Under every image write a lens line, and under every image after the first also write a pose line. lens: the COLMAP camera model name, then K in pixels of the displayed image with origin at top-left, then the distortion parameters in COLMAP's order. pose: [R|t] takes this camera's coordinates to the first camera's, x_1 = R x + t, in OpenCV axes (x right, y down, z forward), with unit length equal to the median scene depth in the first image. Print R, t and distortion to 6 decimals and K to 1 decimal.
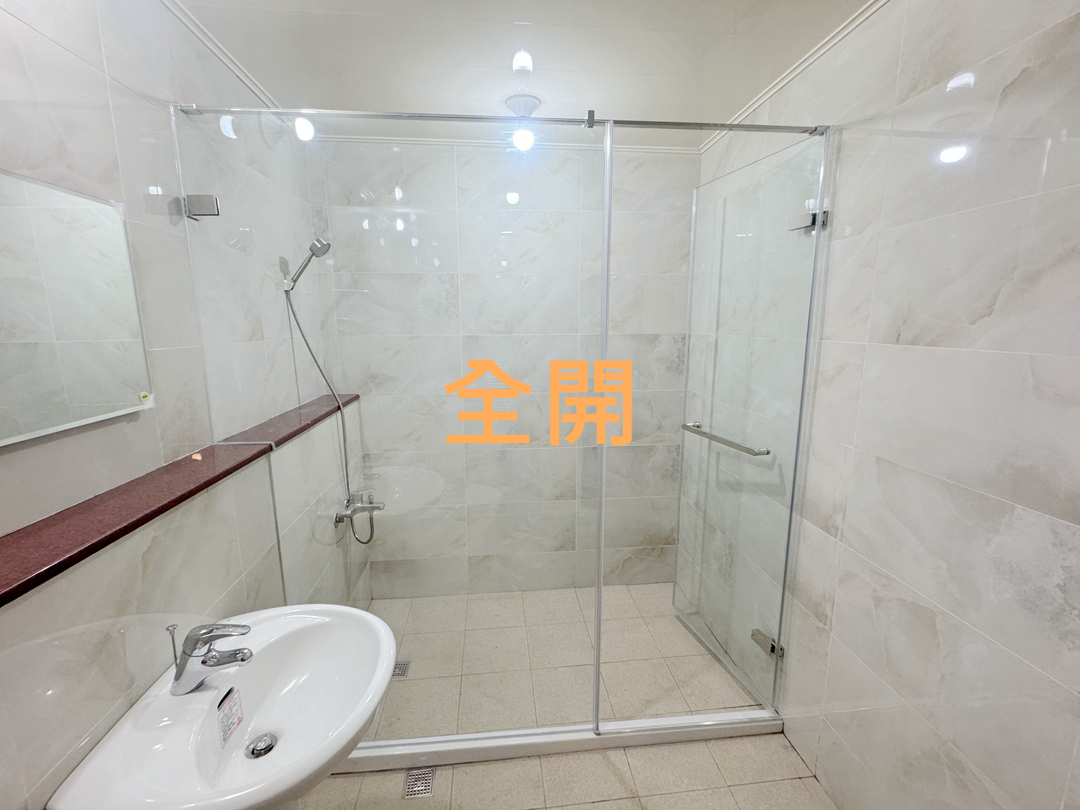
lens RADIAL K [[471.2, 0, 540.4], [0, 471.2, 405.5], [0, 0, 1]] dist [0.000130, -0.000366]
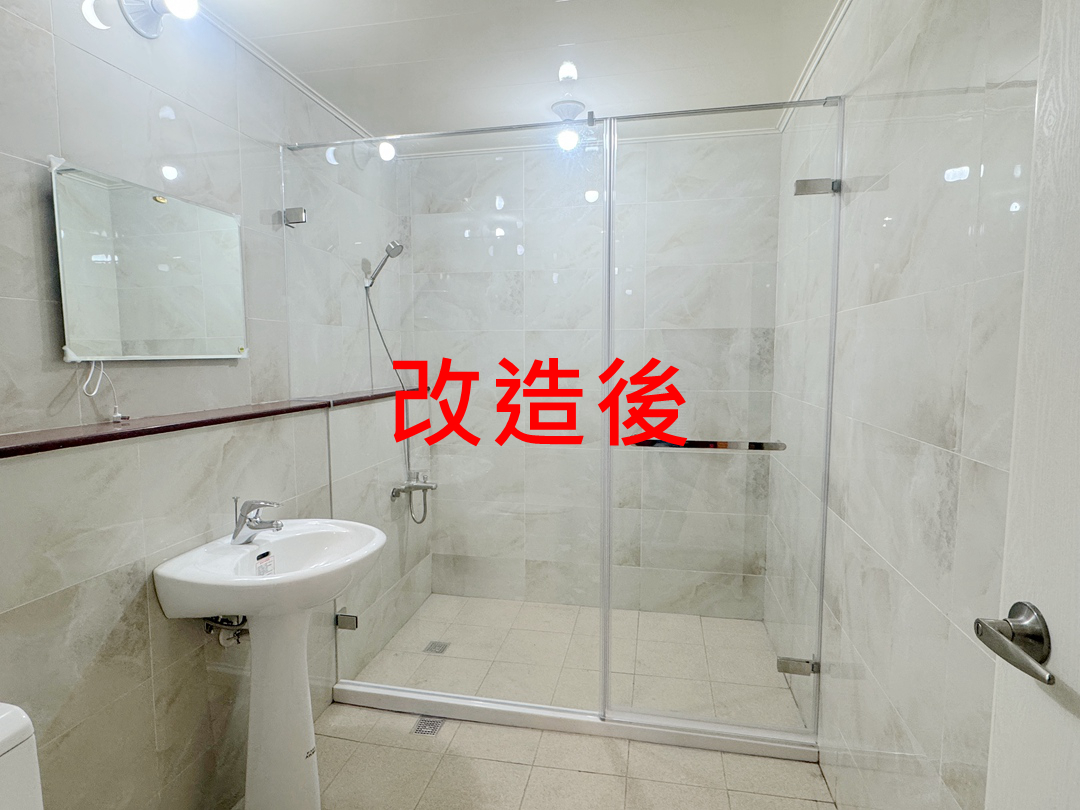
lens RADIAL K [[592.6, 0, 543.6], [0, 592.6, 407.1], [0, 0, 1]] dist [-0.000695, 0.001396]
pose [[0.955647, 0.025987, -0.293365, 0.325784], [-0.051997, 0.995340, -0.081213, 0.151604], [0.289887, 0.092865, 0.952545, -0.242320]]
